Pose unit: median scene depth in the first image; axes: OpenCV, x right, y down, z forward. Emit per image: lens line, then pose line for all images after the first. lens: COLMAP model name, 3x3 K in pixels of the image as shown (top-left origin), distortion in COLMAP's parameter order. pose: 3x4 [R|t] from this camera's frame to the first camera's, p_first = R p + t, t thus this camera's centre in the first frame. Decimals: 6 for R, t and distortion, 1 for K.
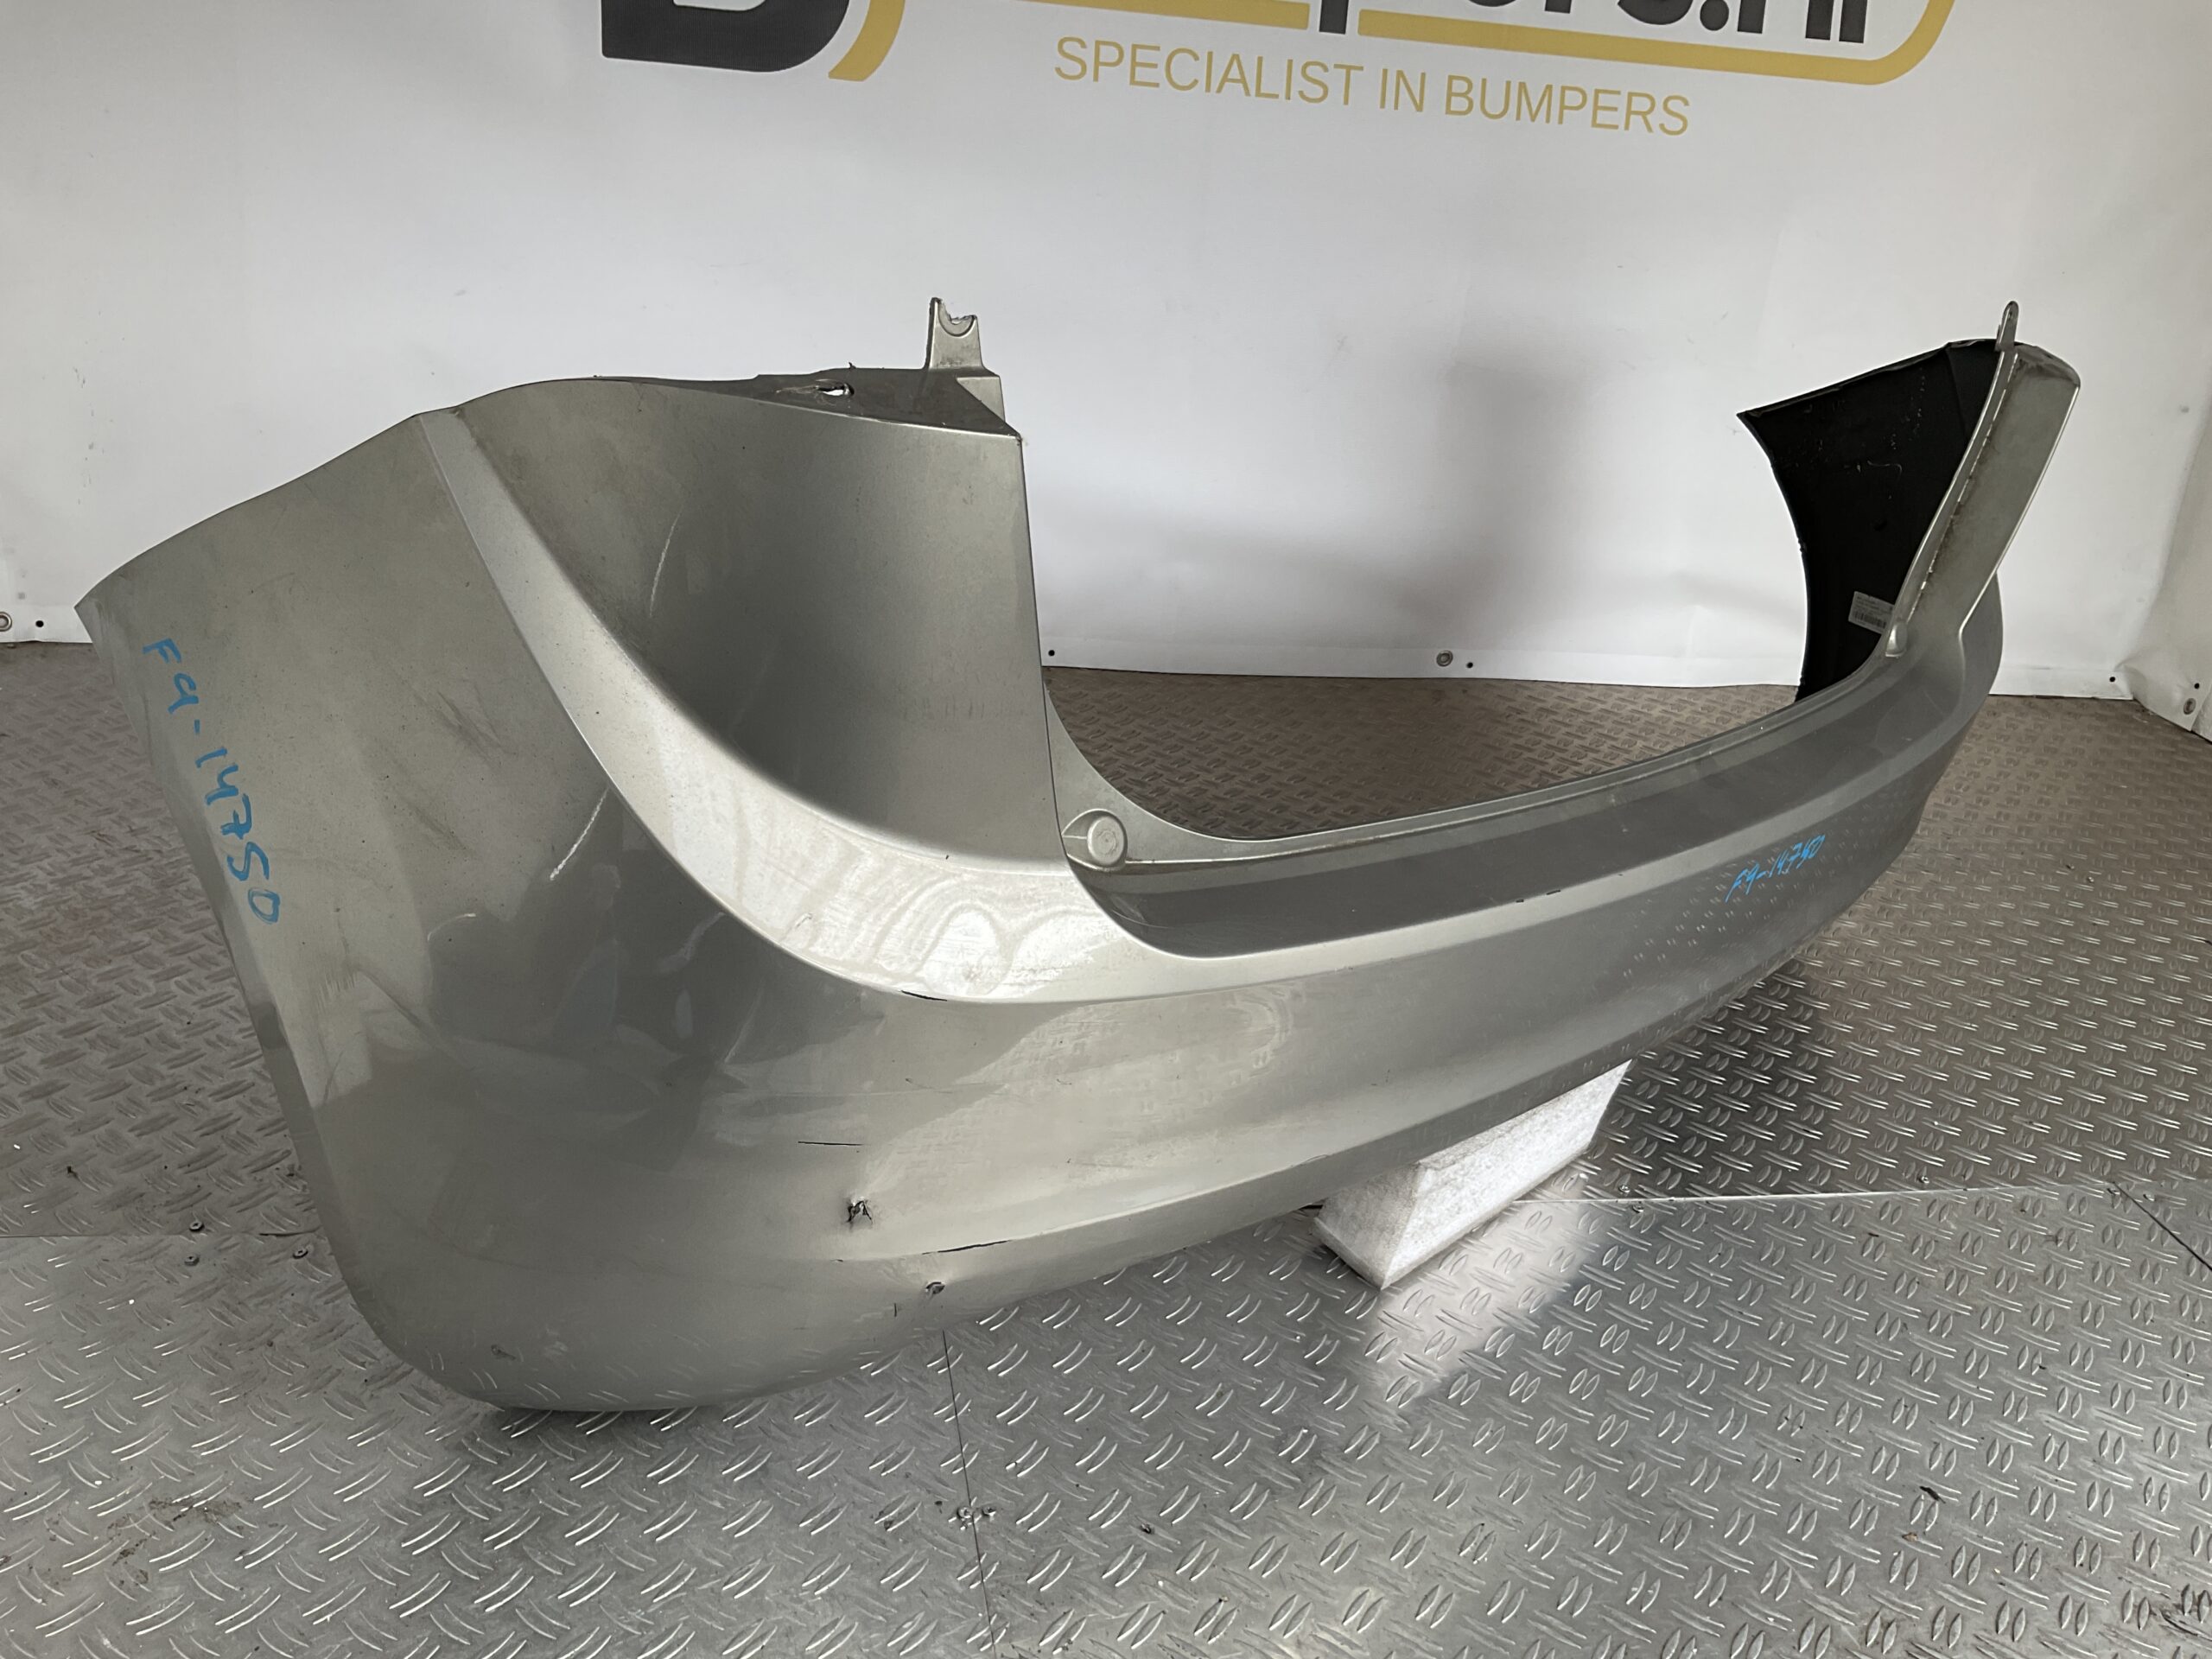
lens RADIAL K [[1842.2, 0, 1097.4], [0, 1842.2, 836.3], [0, 0, 1]] dist [0.035421, -0.075756]
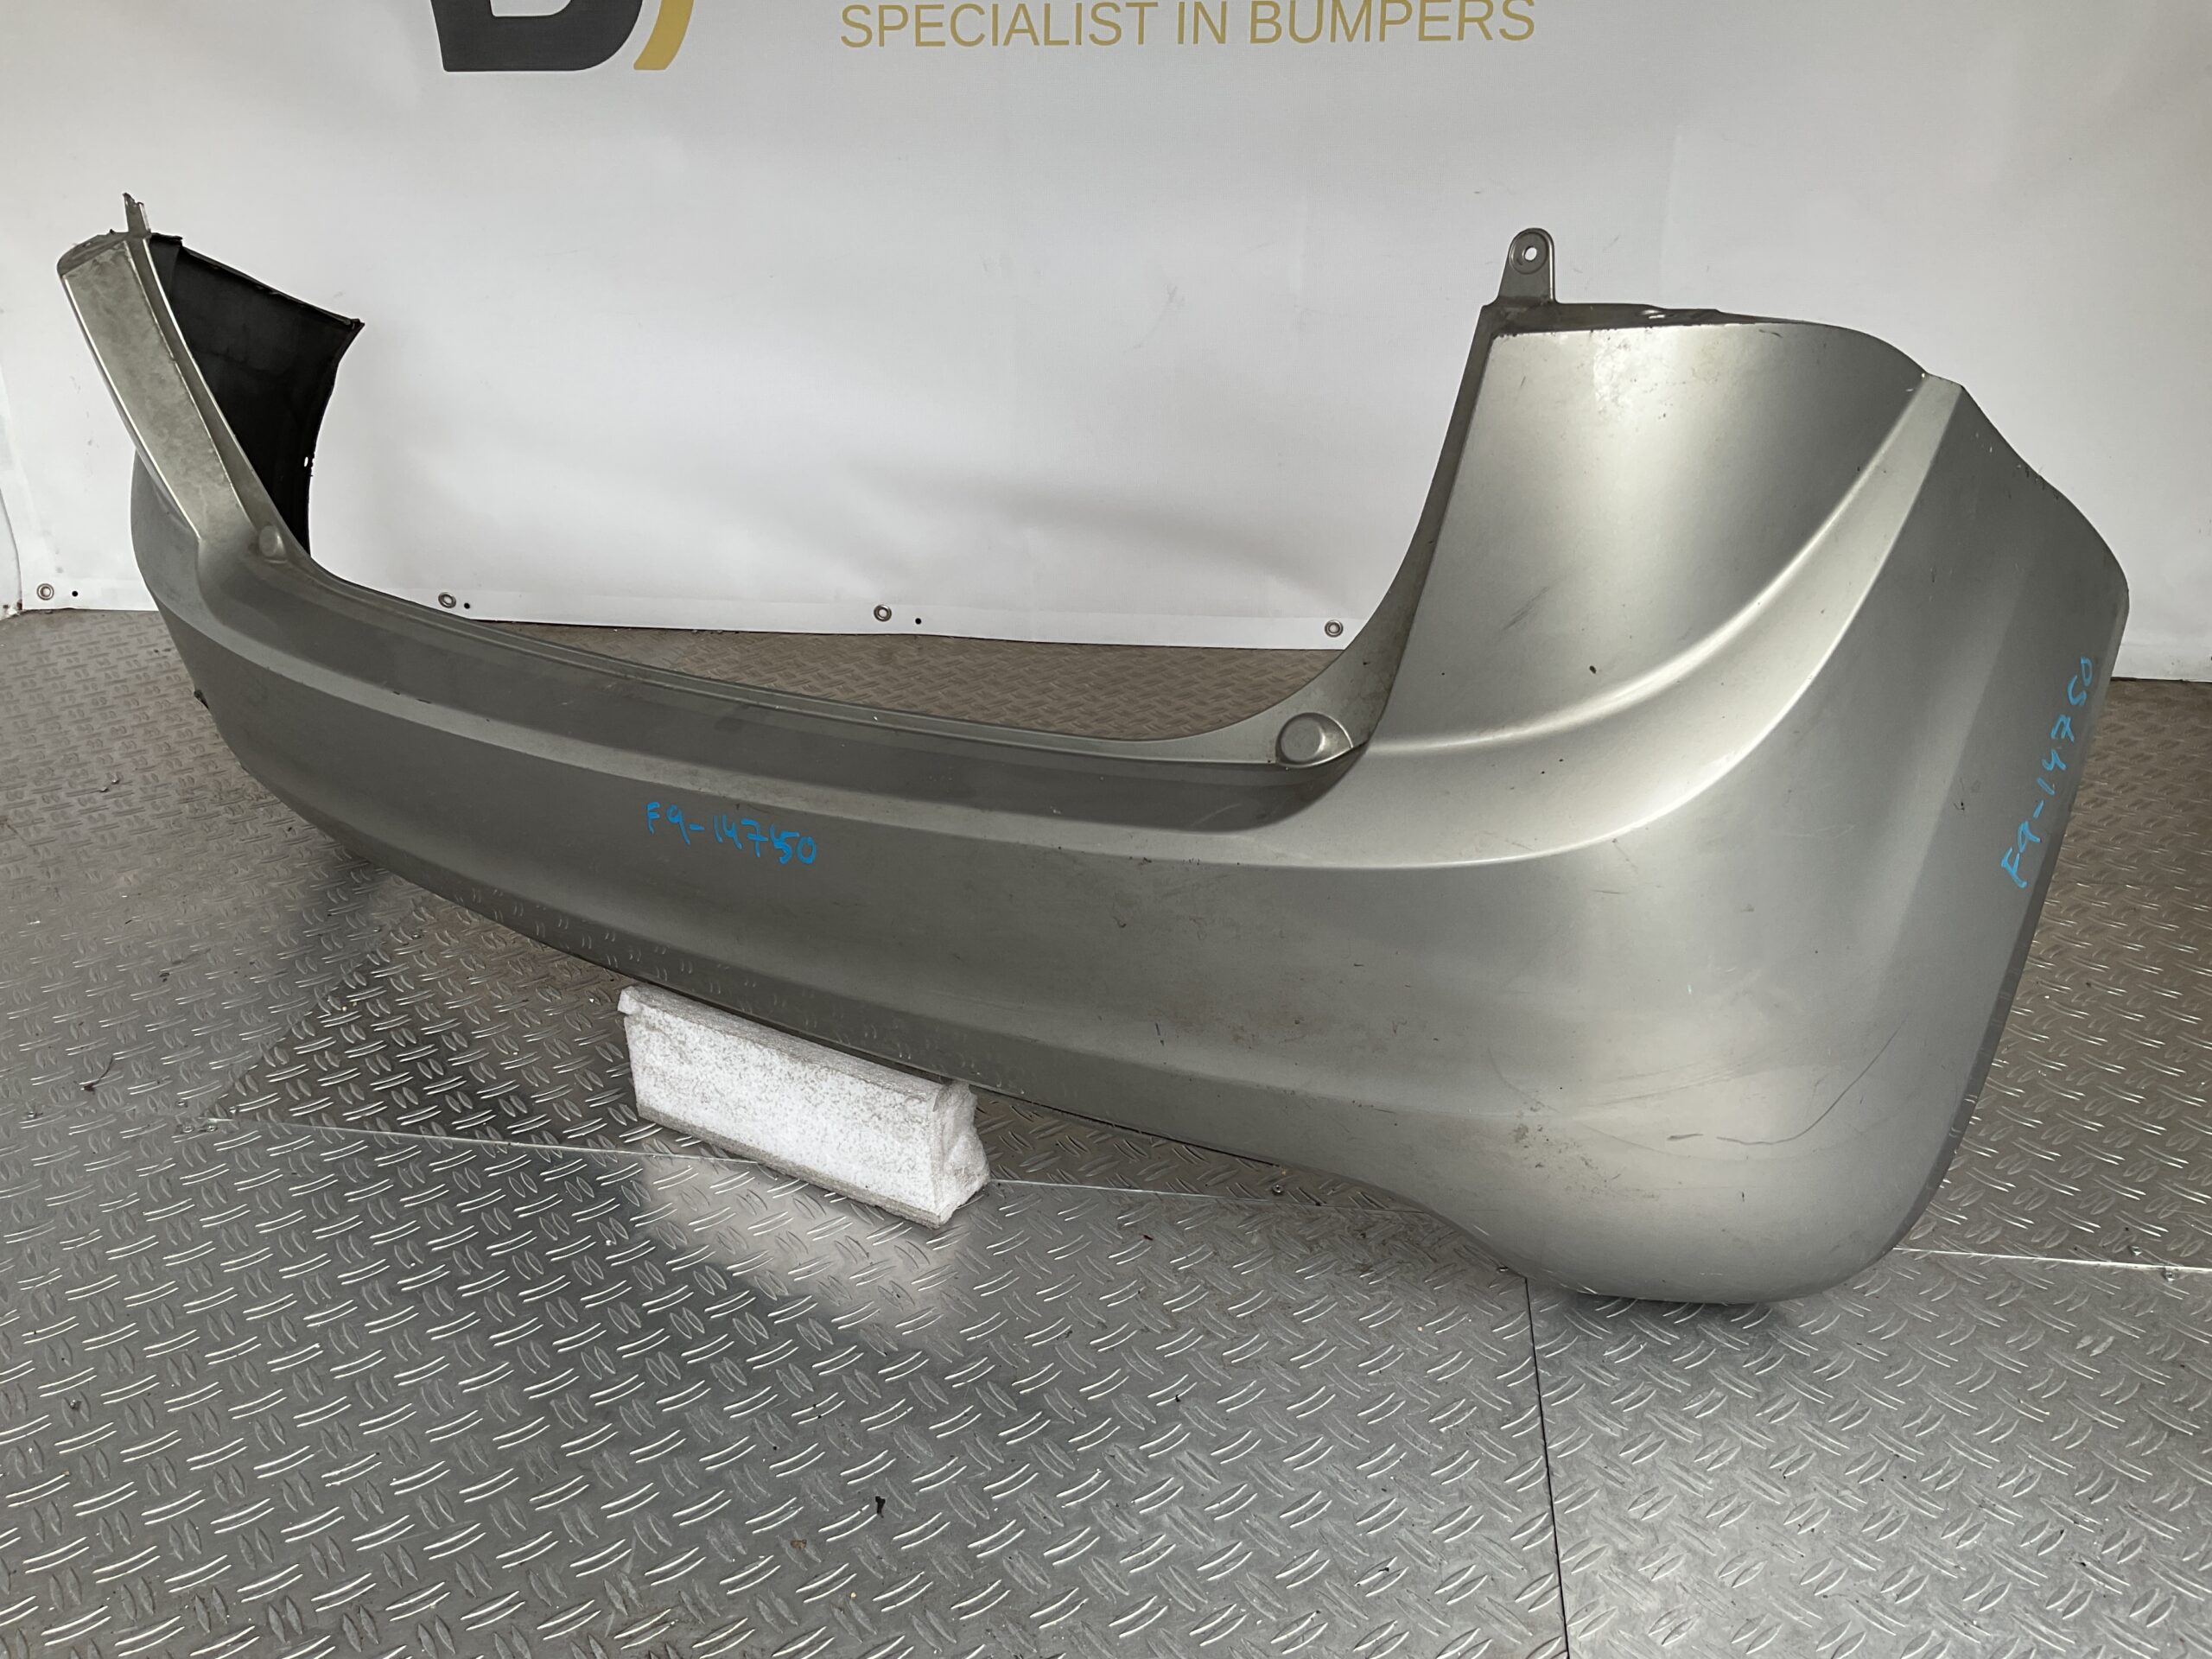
lens RADIAL K [[1842.2, 0, 1110.3], [0, 1842.2, 841.5], [0, 0, 1]] dist [0.035421, -0.075756]
pose [[0.942227, 0.037940, -0.332819, 0.904334], [-0.039715, 0.999210, 0.001470, 0.030129], [0.332612, 0.011833, 0.942990, 0.197520]]
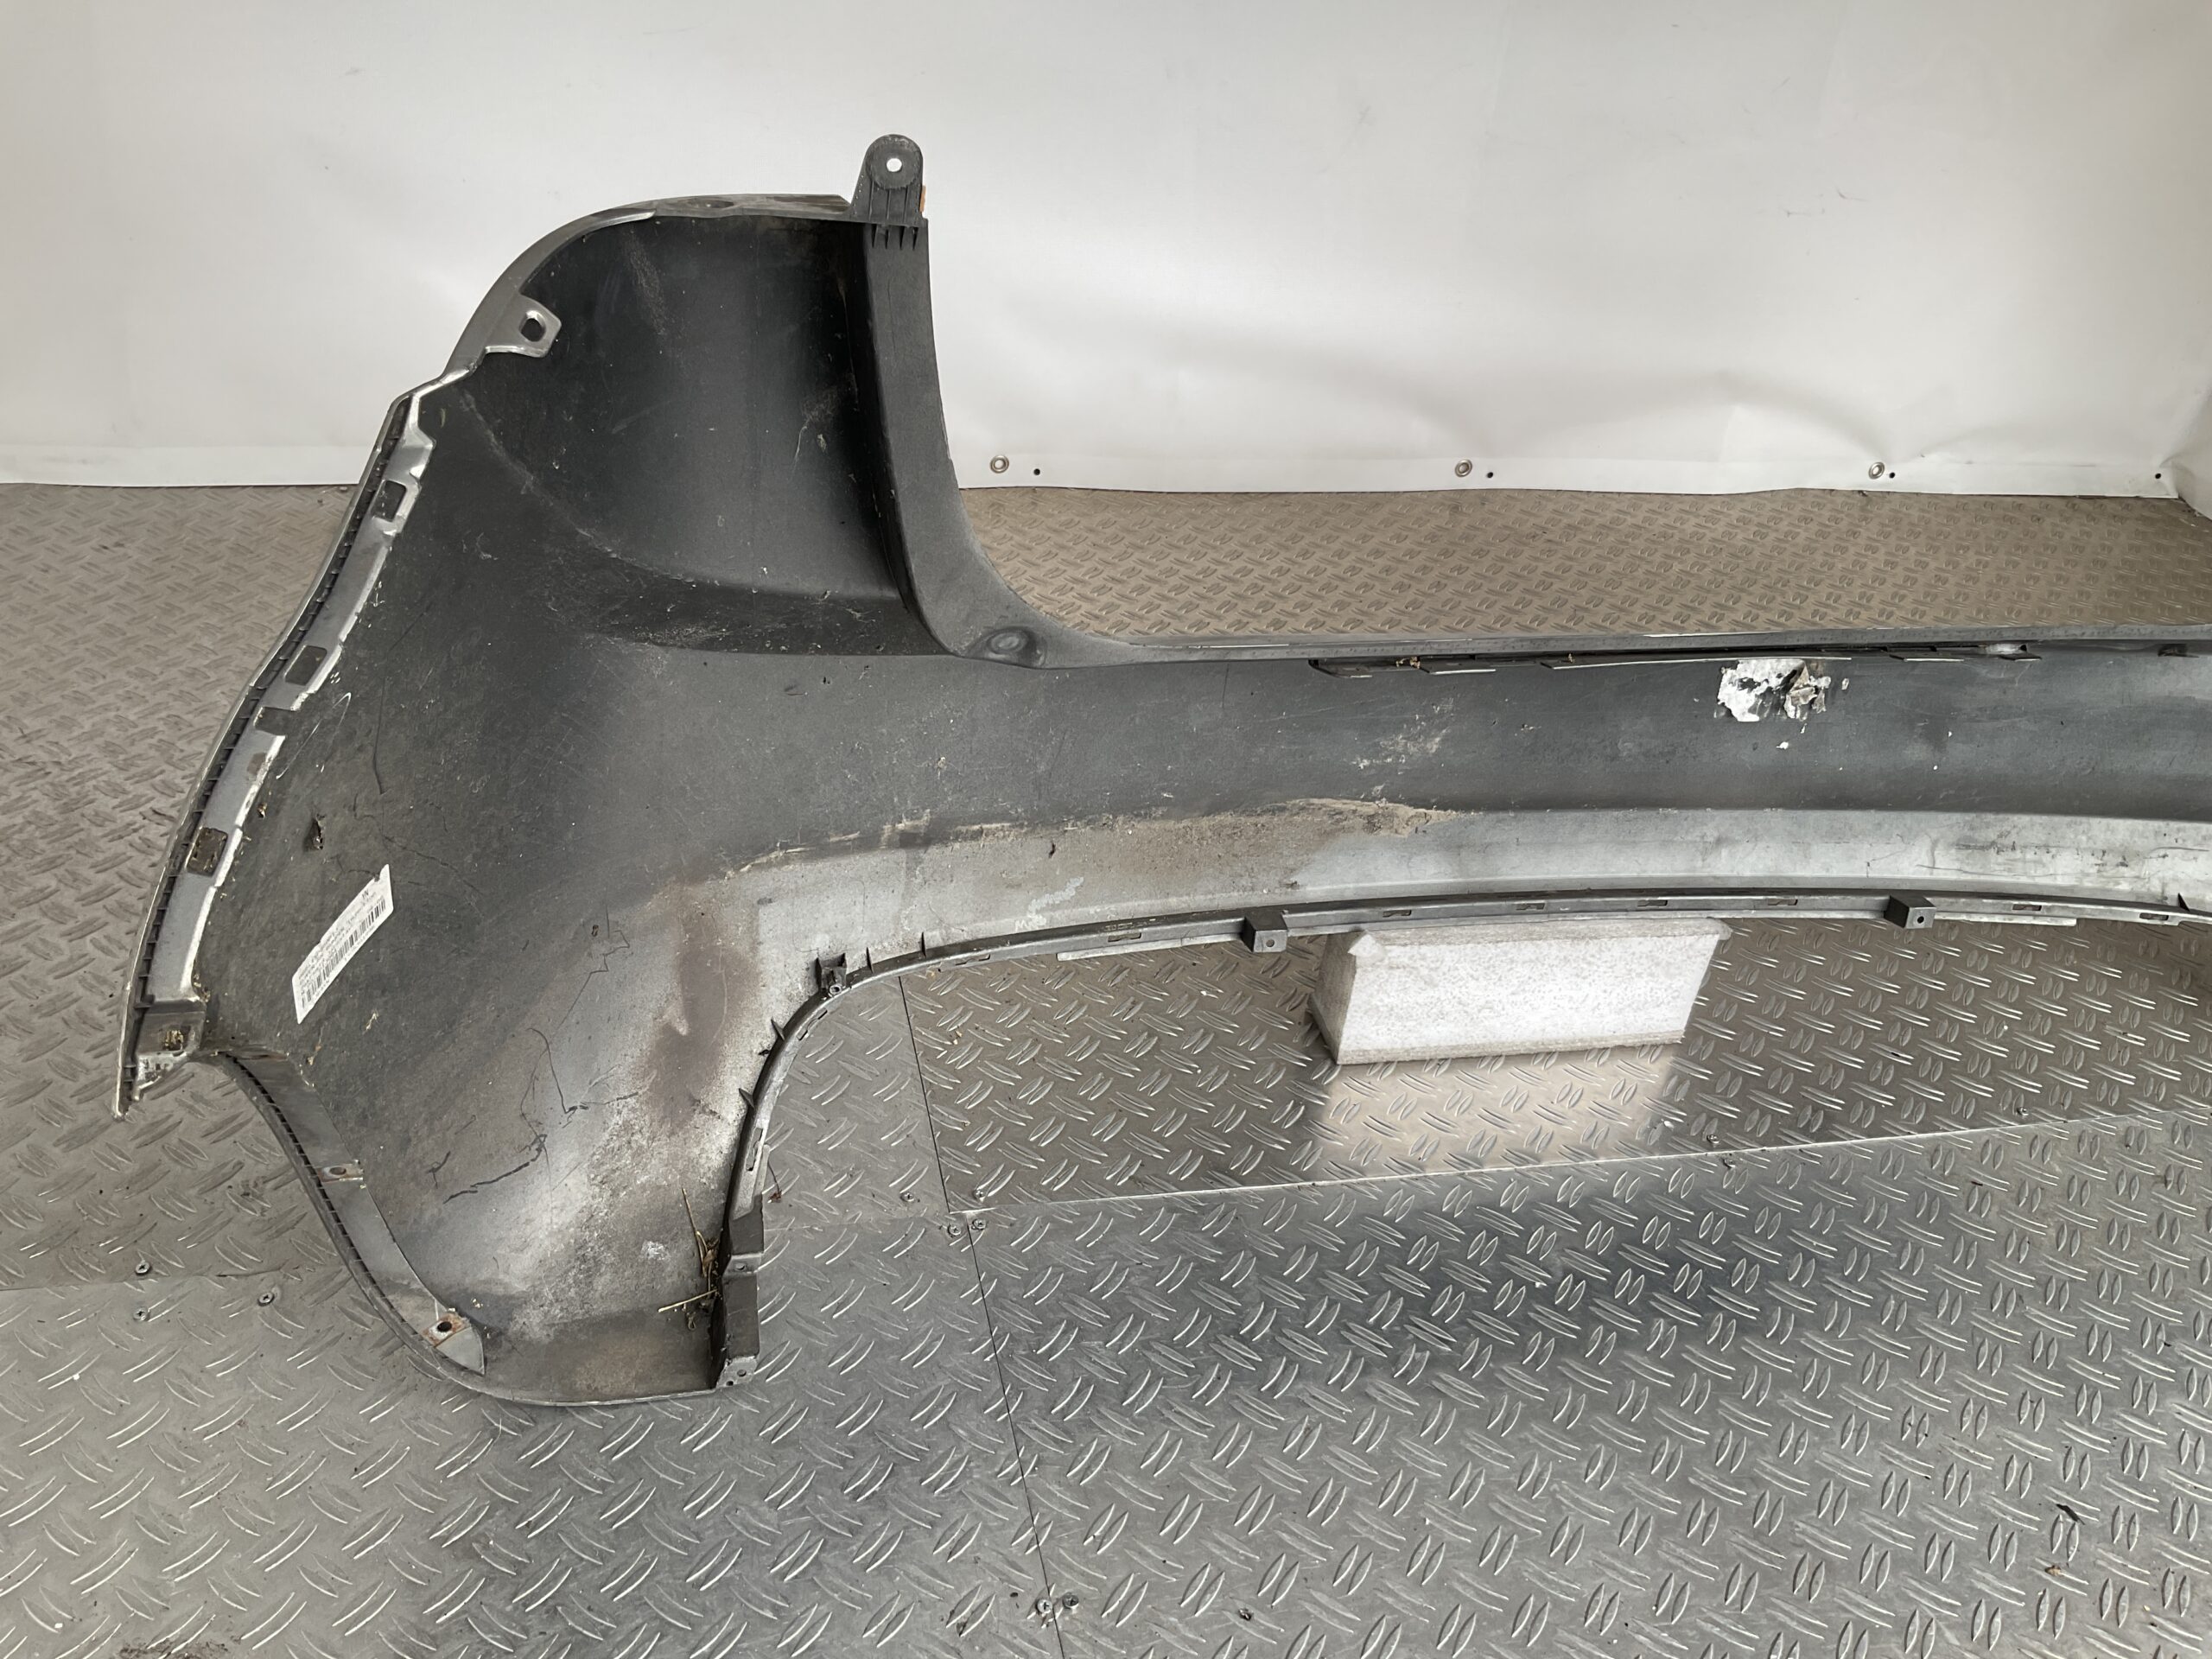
lens RADIAL K [[1842.2, 0, 1101.7], [0, 1842.2, 846.8], [0, 0, 1]] dist [0.035421, -0.075756]
pose [[0.999150, -0.017021, 0.037537, -0.052309], [0.010901, 0.987447, 0.157573, -0.102764], [-0.039748, -0.157030, 0.986794, 0.124633]]
